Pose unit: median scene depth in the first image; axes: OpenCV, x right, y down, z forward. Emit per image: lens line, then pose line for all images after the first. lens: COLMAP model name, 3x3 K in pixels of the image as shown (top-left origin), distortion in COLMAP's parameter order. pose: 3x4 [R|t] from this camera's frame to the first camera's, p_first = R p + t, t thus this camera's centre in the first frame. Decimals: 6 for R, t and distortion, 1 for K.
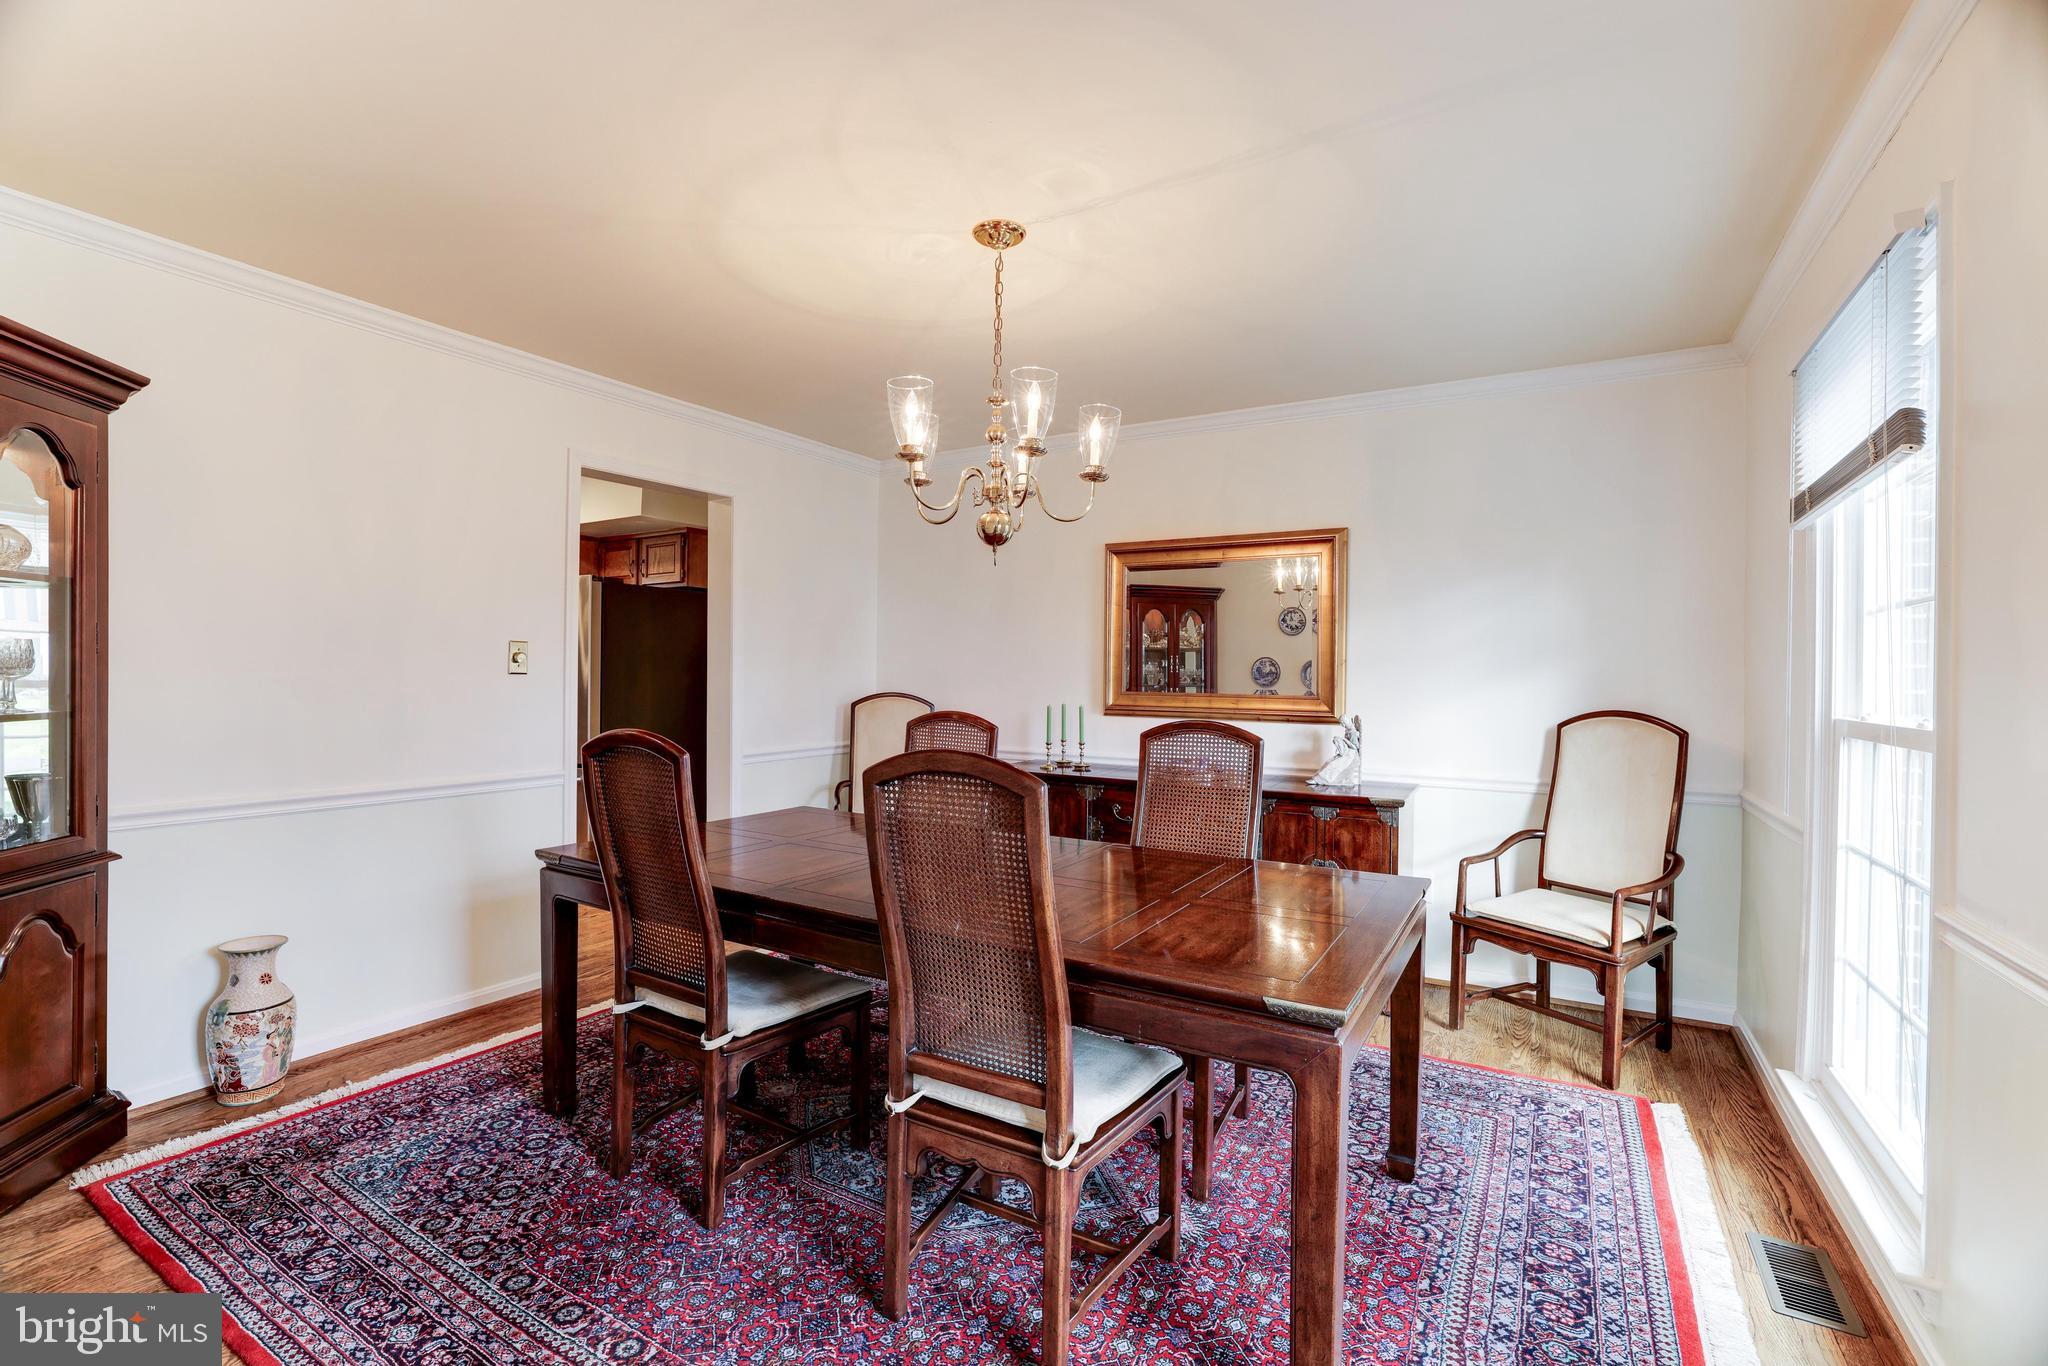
lens RADIAL K [[889.8, 0, 1013.1], [0, 889.8, 680.1], [0, 0, 1]] dist [-0.002718, 0.002516]
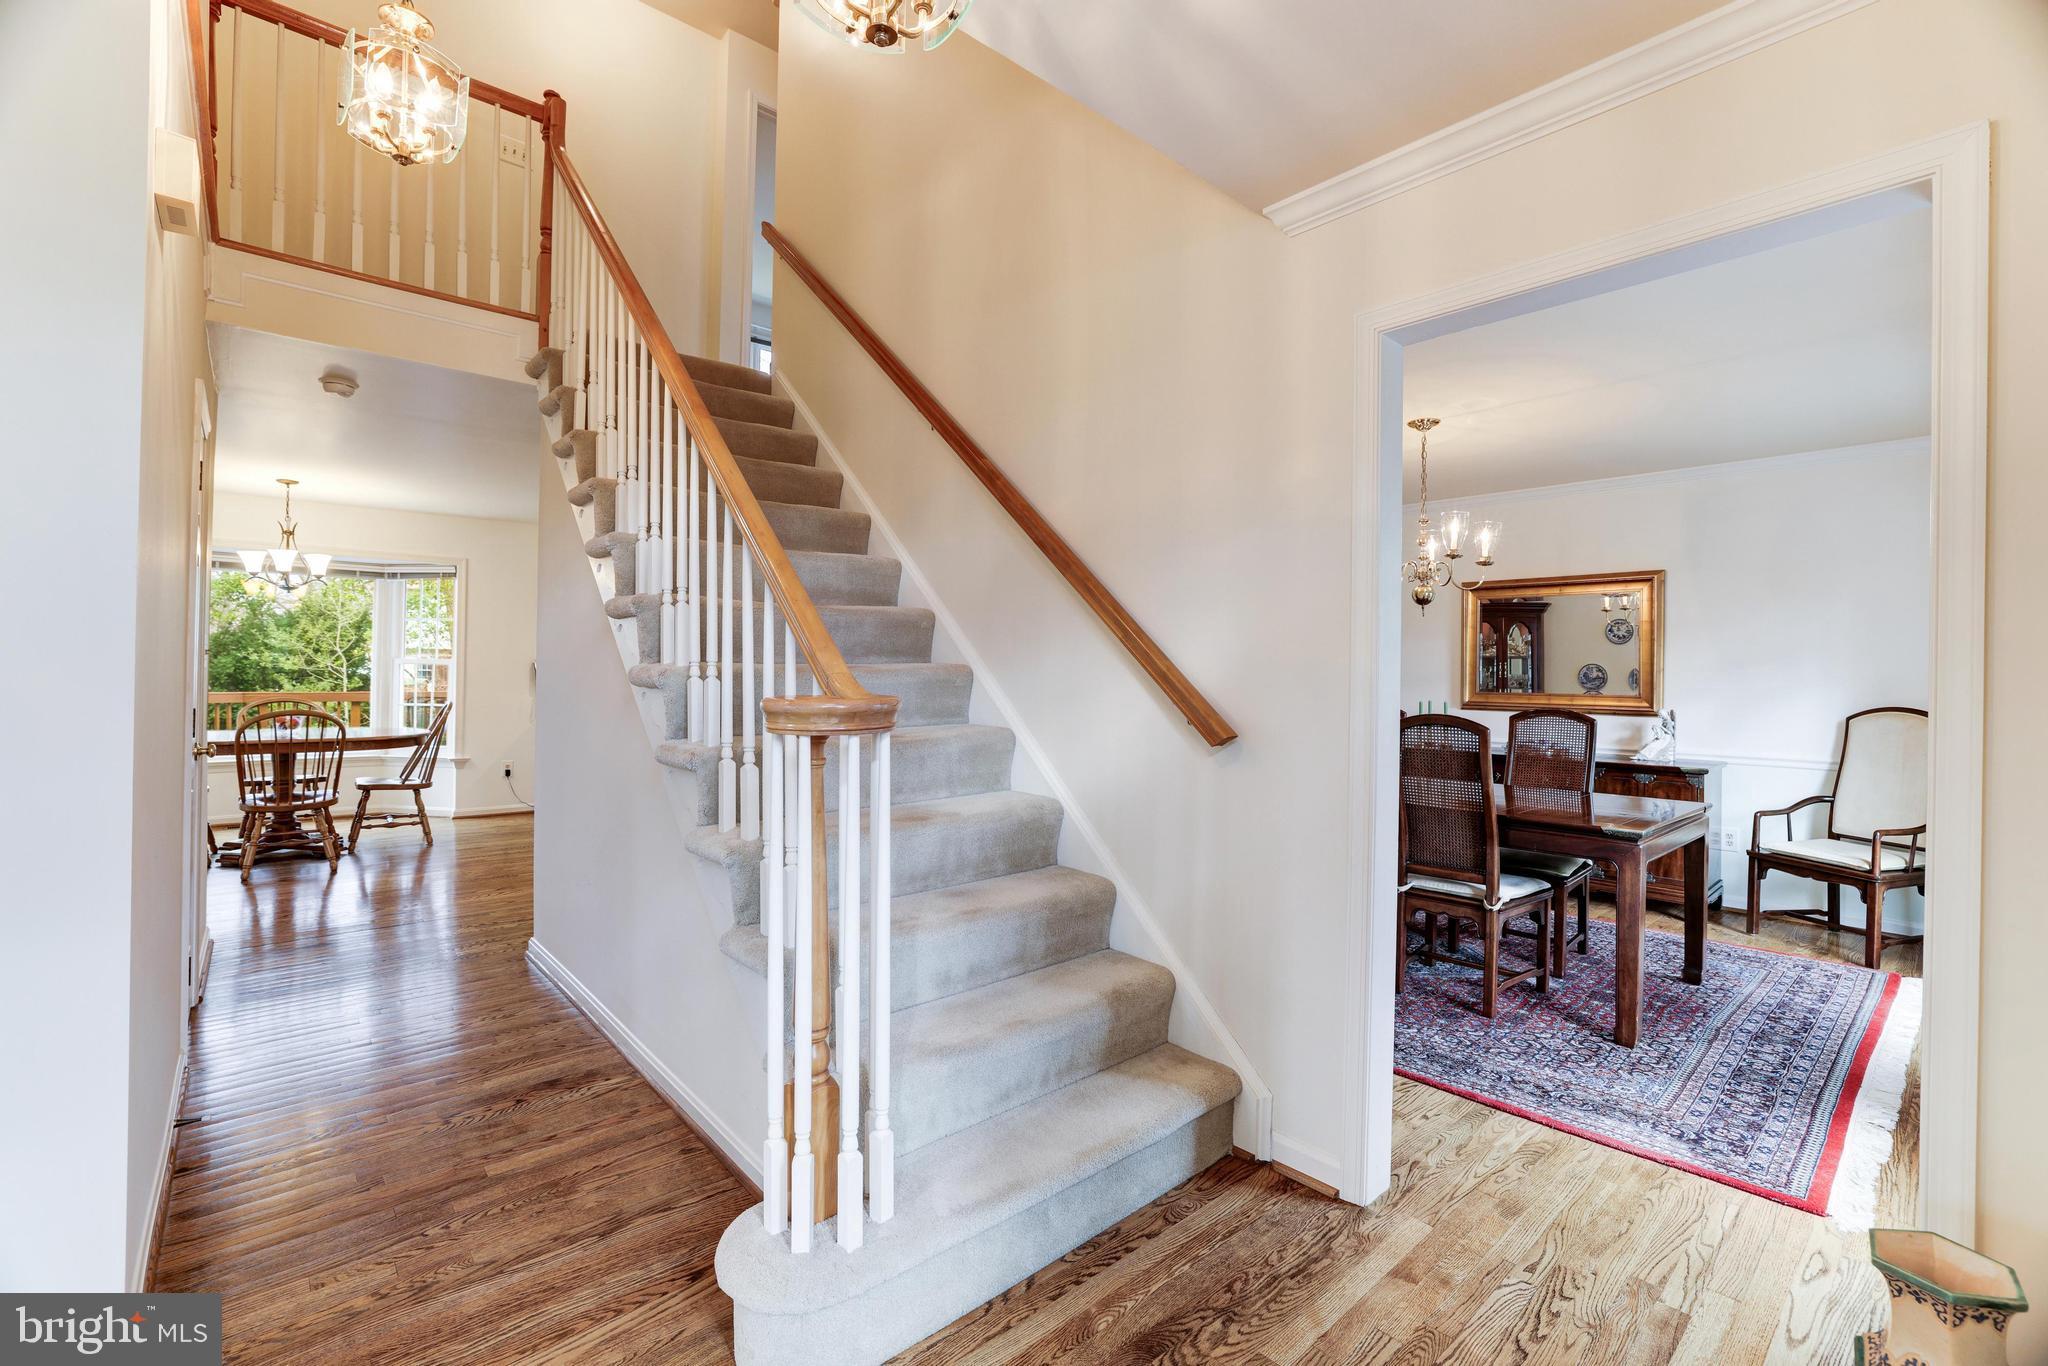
lens RADIAL K [[889.8, 0, 1044.4], [0, 889.8, 676.4], [0, 0, 1]] dist [-0.002718, 0.002516]
pose [[0.963303, -0.000169, -0.268417, -0.191121], [-0.002077, 0.999965, -0.008084, 0.002359], [0.268409, 0.008344, 0.963269, -0.625355]]
